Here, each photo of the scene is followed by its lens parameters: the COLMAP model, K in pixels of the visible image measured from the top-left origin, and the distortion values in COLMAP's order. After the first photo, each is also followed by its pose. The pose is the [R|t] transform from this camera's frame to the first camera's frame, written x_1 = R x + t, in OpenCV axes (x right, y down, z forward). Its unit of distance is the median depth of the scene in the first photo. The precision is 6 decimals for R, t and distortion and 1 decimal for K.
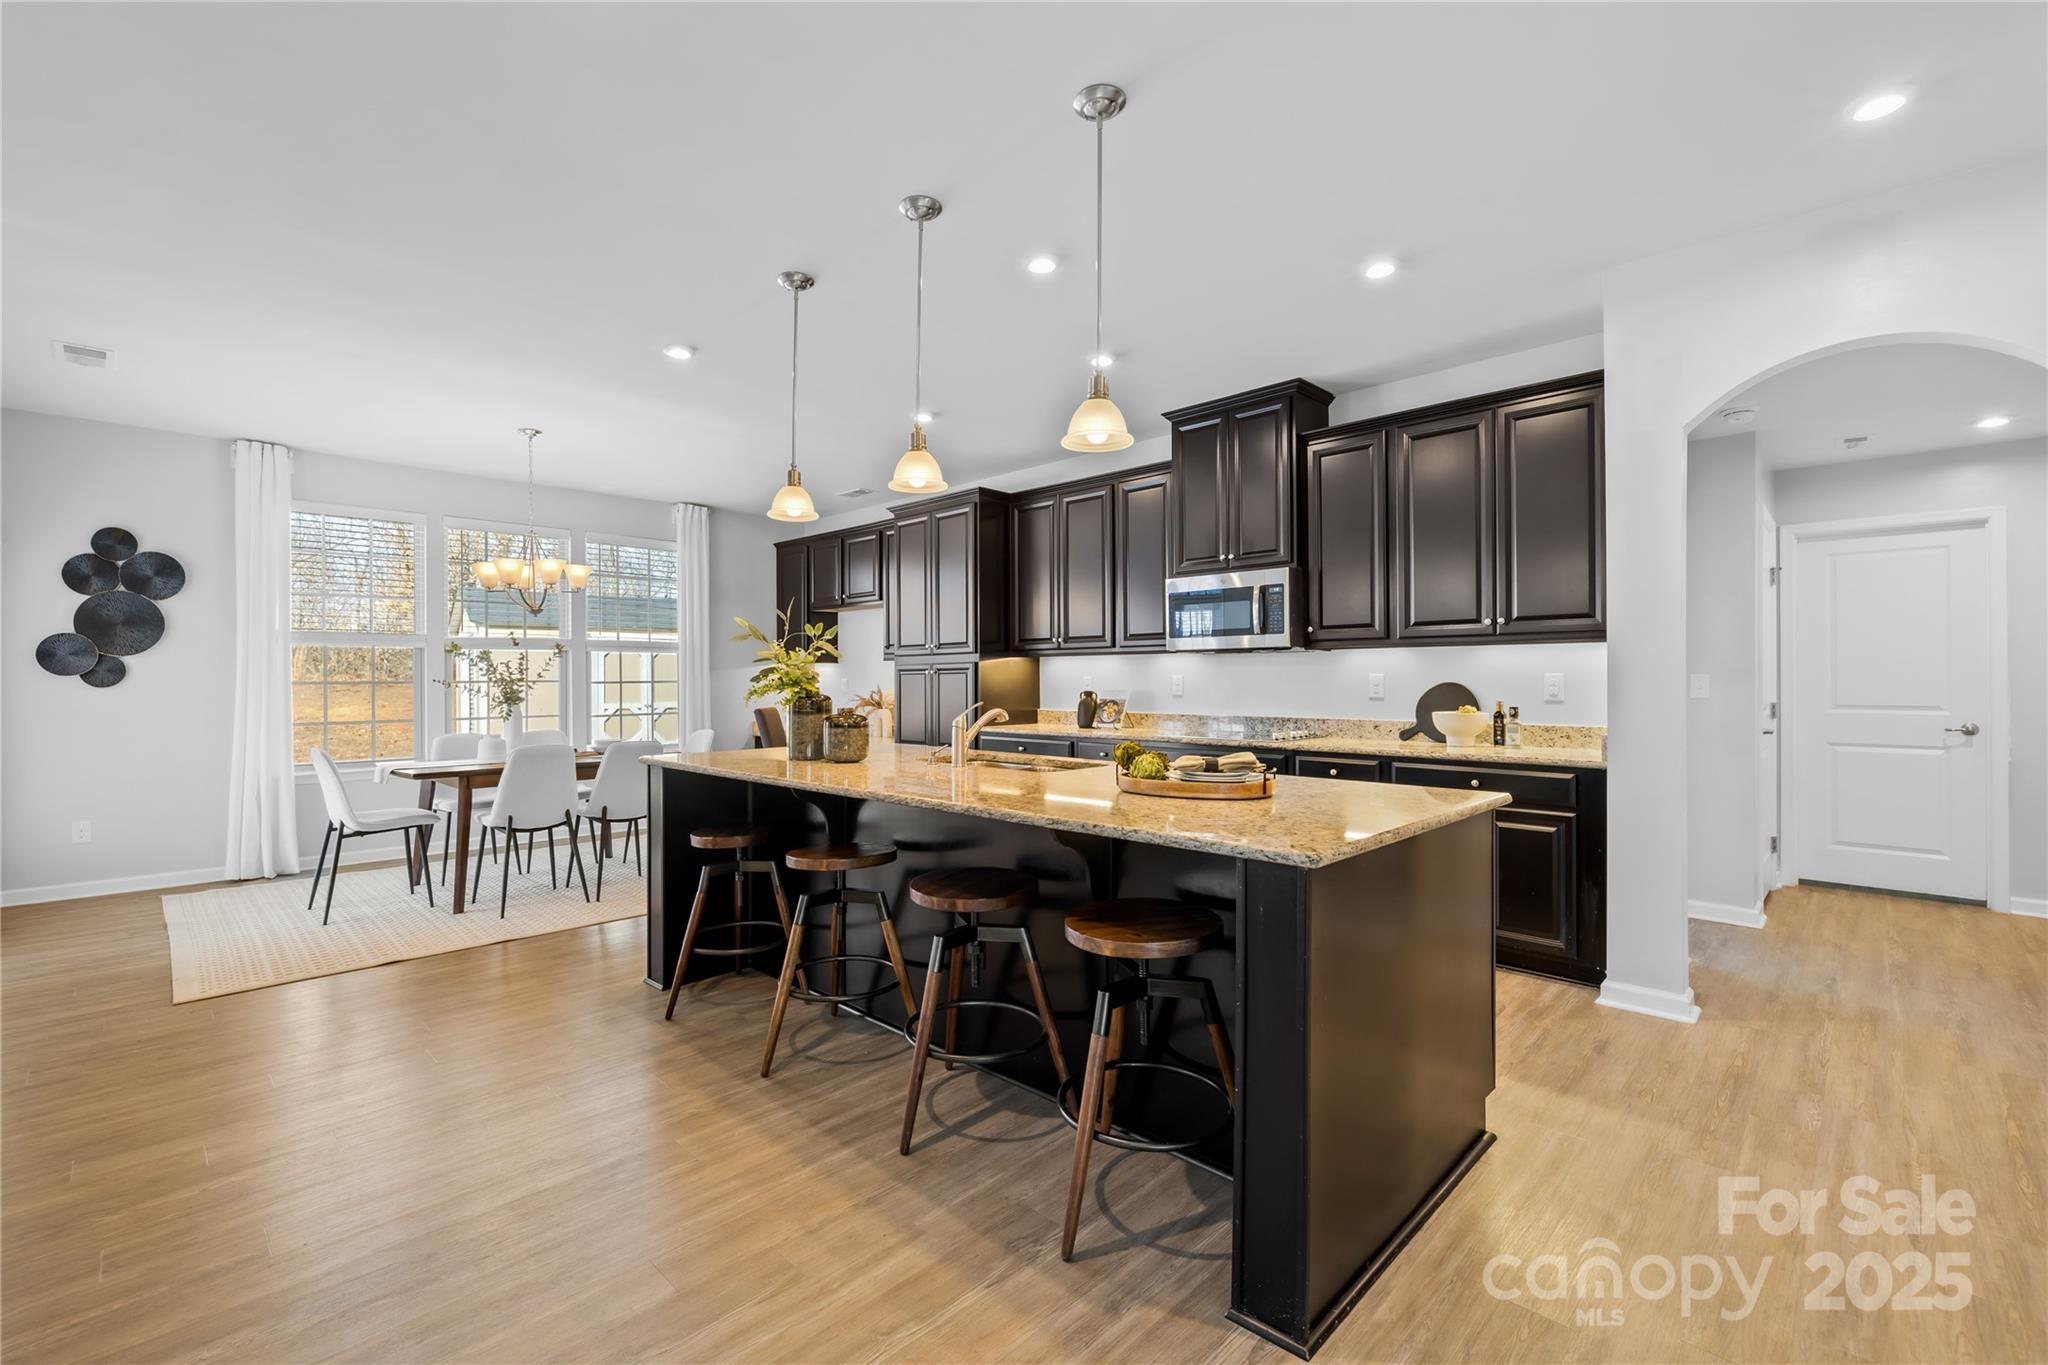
lens RADIAL K [[870.3, 0, 987.6], [0, 870.3, 697.5], [0, 0, 1]] dist [-0.001408, -0.000096]
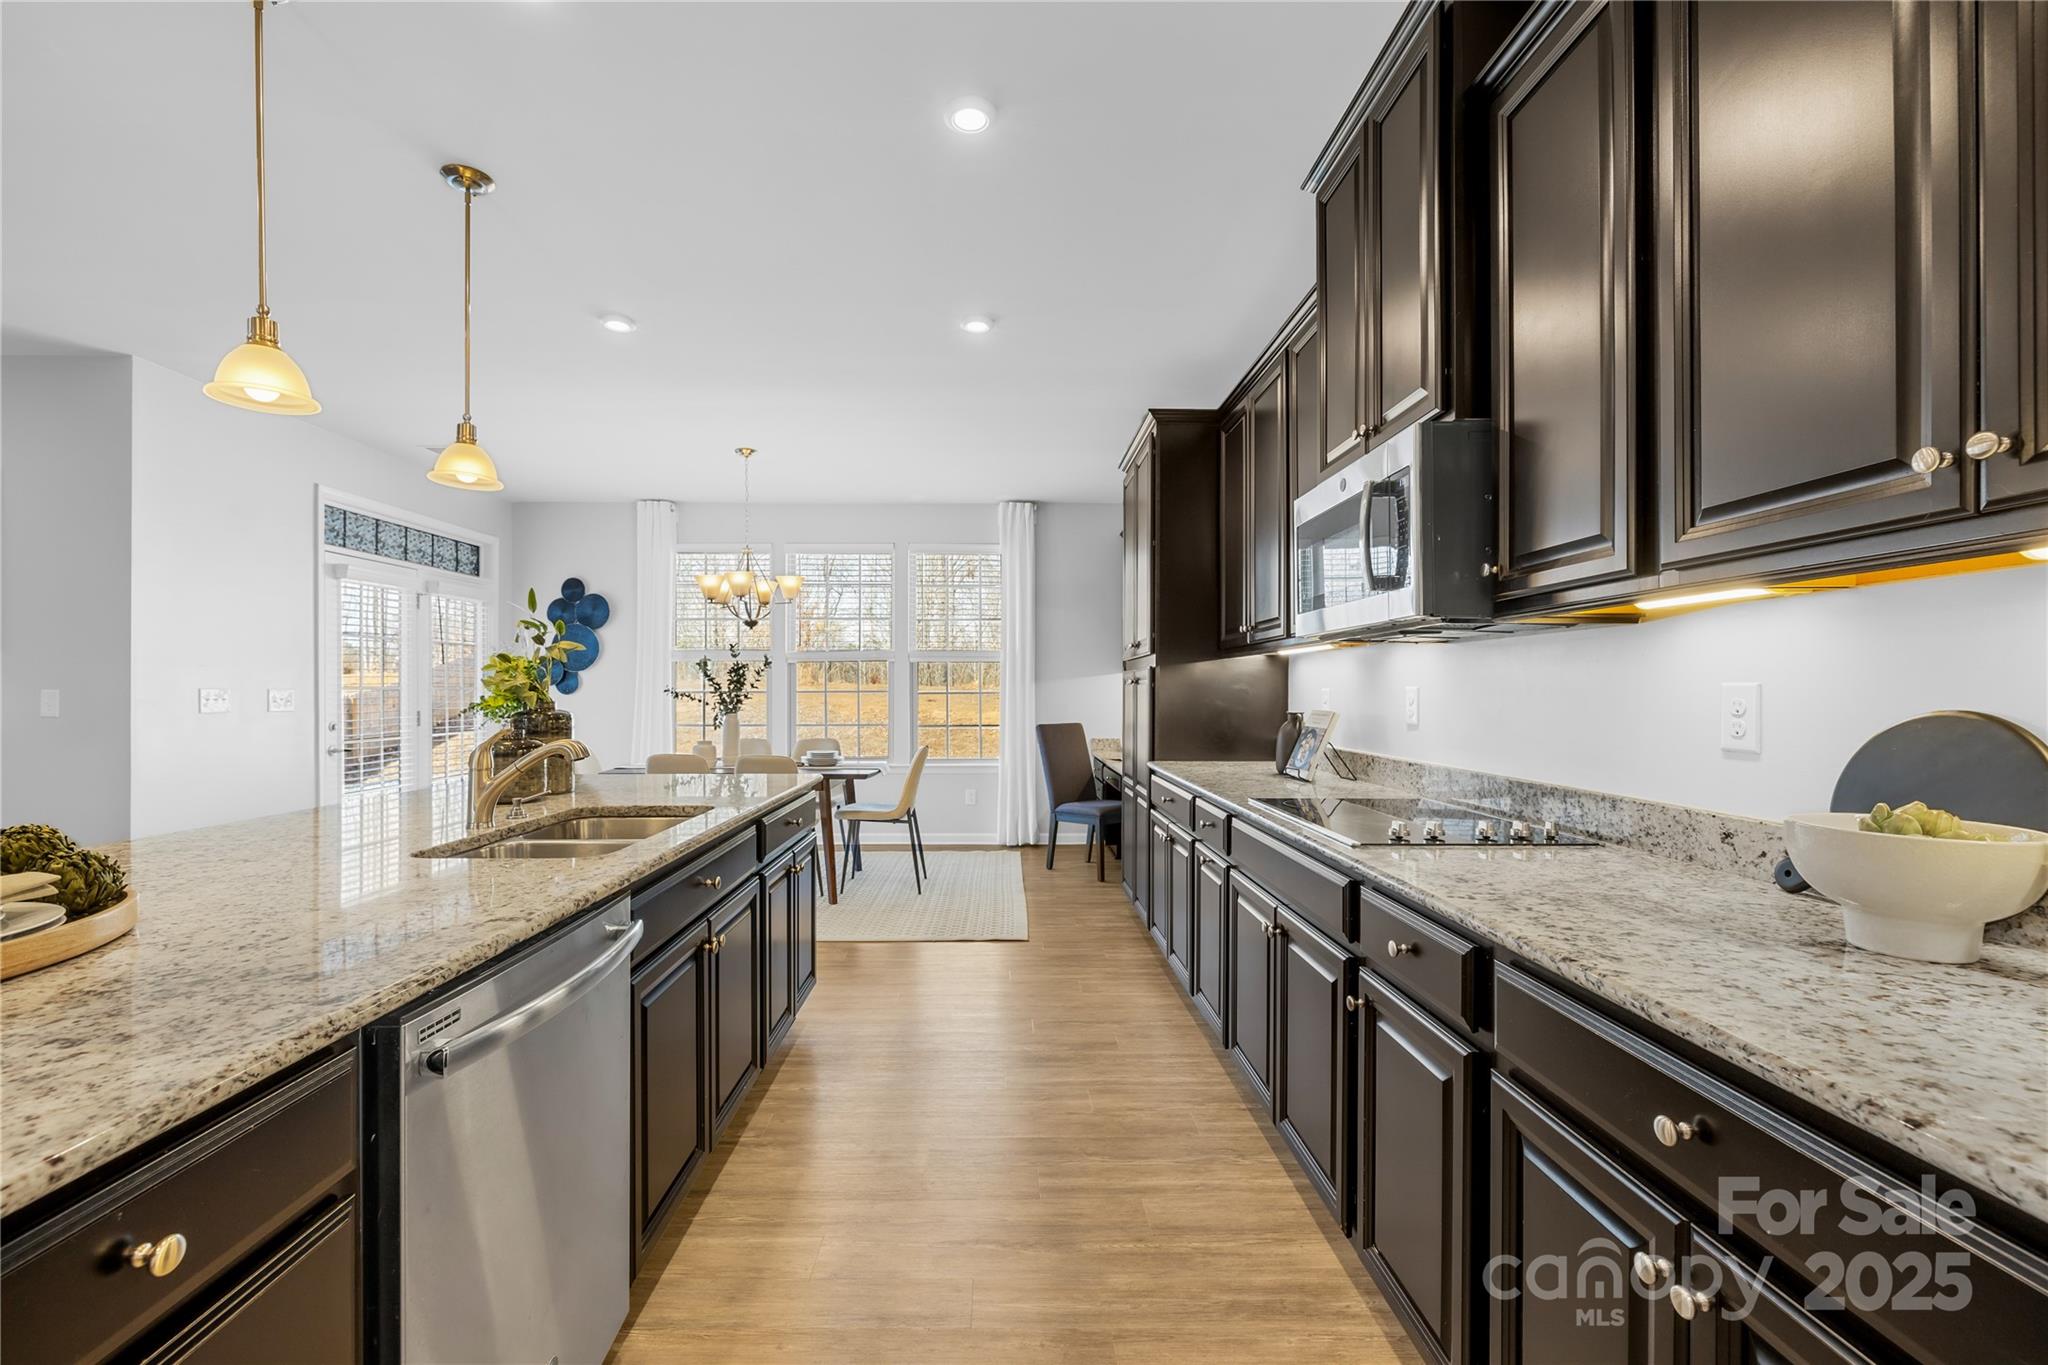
lens RADIAL K [[870.3, 0, 1021.0], [0, 870.3, 691.9], [0, 0, 1]] dist [-0.001408, -0.000096]
pose [[0.727889, 0.004791, -0.685678, 0.435054], [-0.019209, 0.999726, -0.013405, -0.012868], [0.685426, 0.022929, 0.727781, 0.502759]]
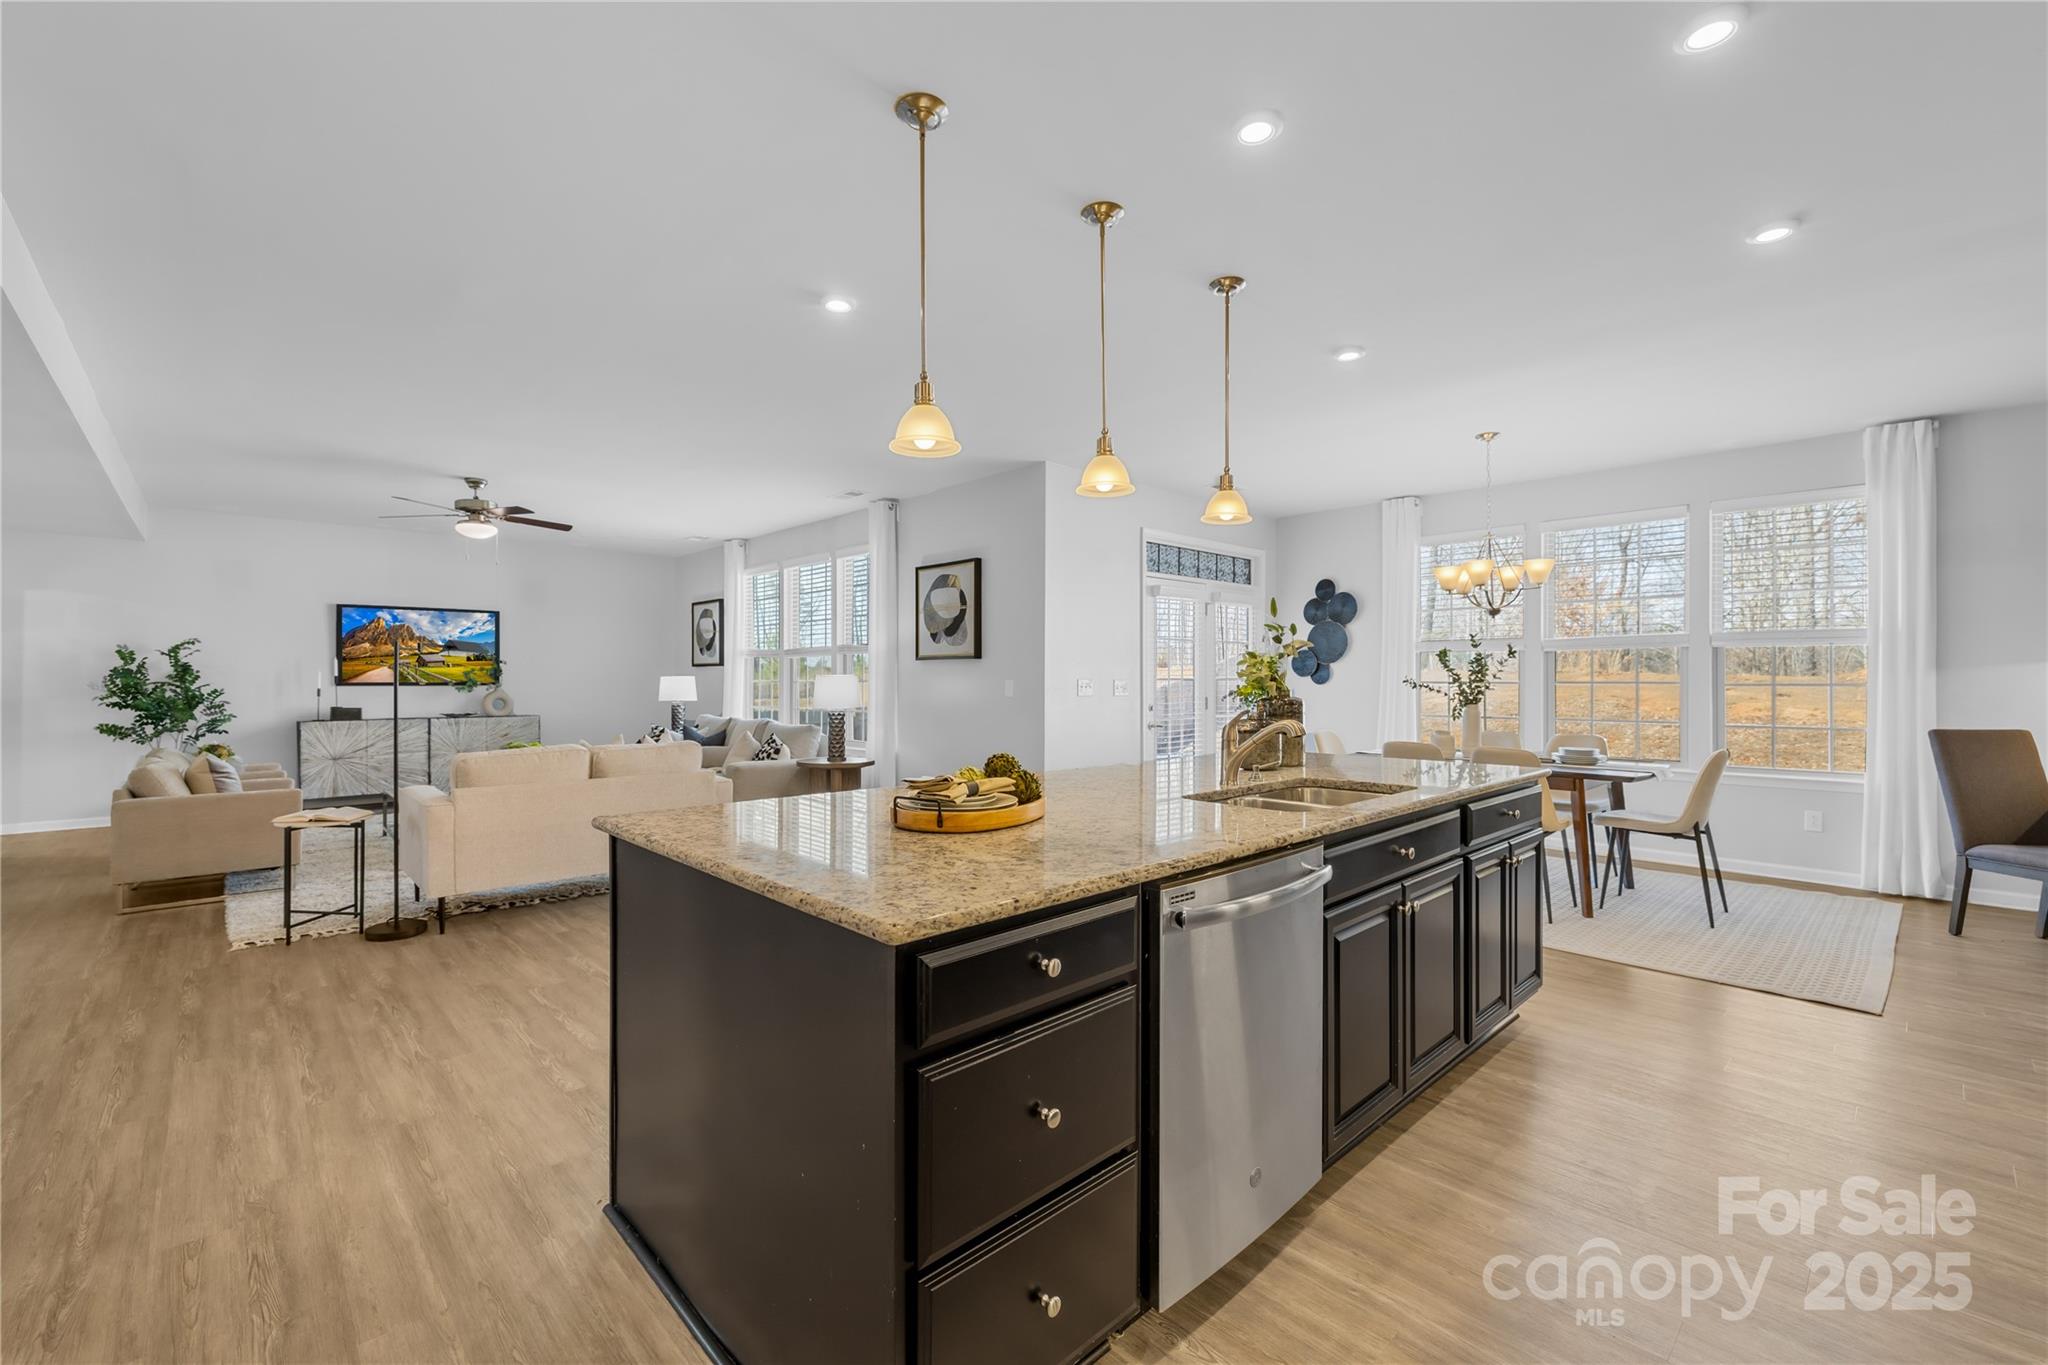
lens RADIAL K [[870.3, 0, 1007.0], [0, 870.3, 676.8], [0, 0, 1]] dist [-0.001408, -0.000096]
pose [[-0.026413, -0.000766, -0.999651, 0.510467], [-0.026107, 0.999659, -0.000076, -0.012646], [0.999310, 0.026096, -0.026424, 0.502420]]
